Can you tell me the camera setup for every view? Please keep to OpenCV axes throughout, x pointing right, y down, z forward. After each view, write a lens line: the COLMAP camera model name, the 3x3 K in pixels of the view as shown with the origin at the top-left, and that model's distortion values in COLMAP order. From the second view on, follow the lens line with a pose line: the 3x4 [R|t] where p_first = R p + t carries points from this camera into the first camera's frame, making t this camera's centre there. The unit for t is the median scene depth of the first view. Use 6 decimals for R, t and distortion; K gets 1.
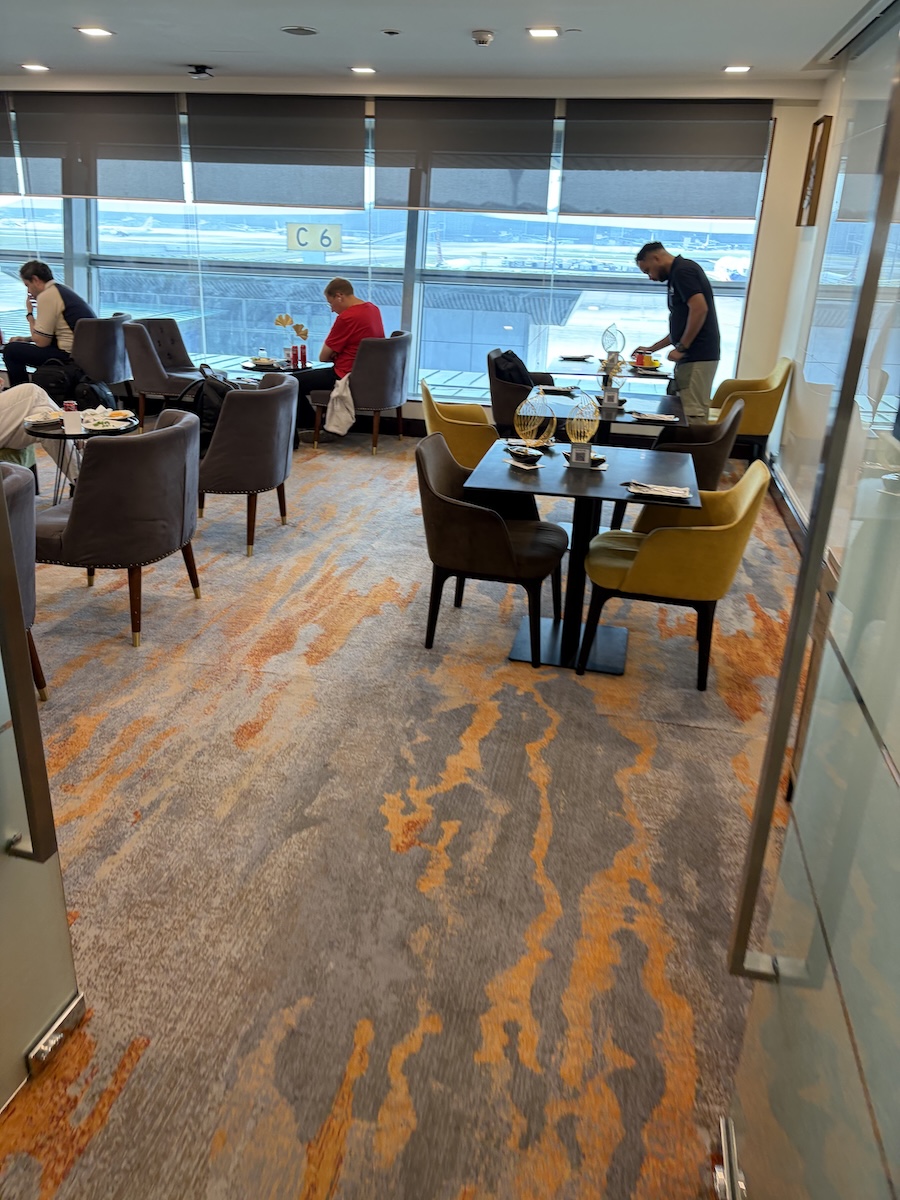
lens RADIAL K [[912.5, 0, 450.0], [0, 912.5, 598.8], [0, 0, 1]] dist [0.012262, -0.003422]
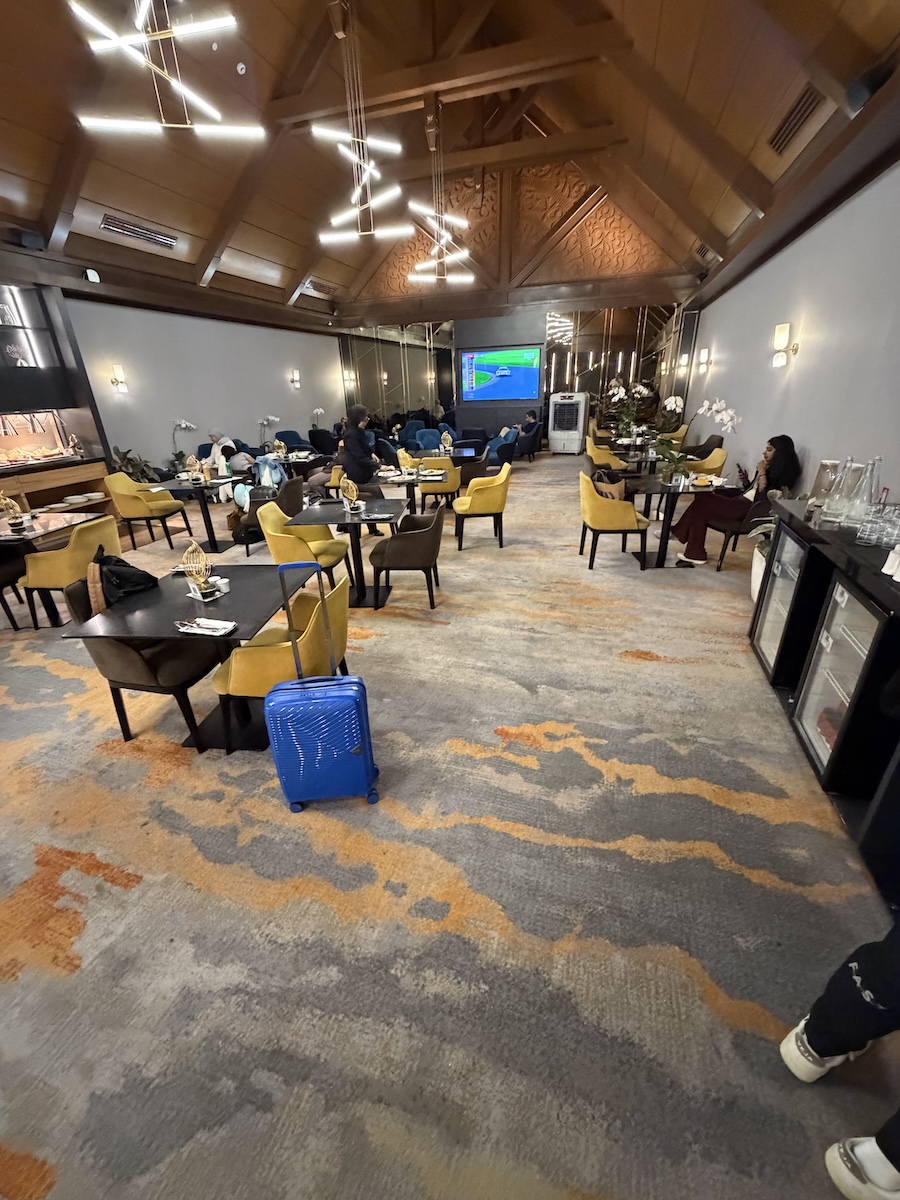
lens RADIAL K [[473.9, 0, 450.8], [0, 473.9, 596.1], [0, 0, 1]] dist [0.007750, 0.000041]
pose [[-0.121429, 0.385192, -0.914813, 0.234215], [-0.339226, 0.850036, 0.402944, -0.062437], [0.932835, 0.359257, 0.027448, 0.411773]]
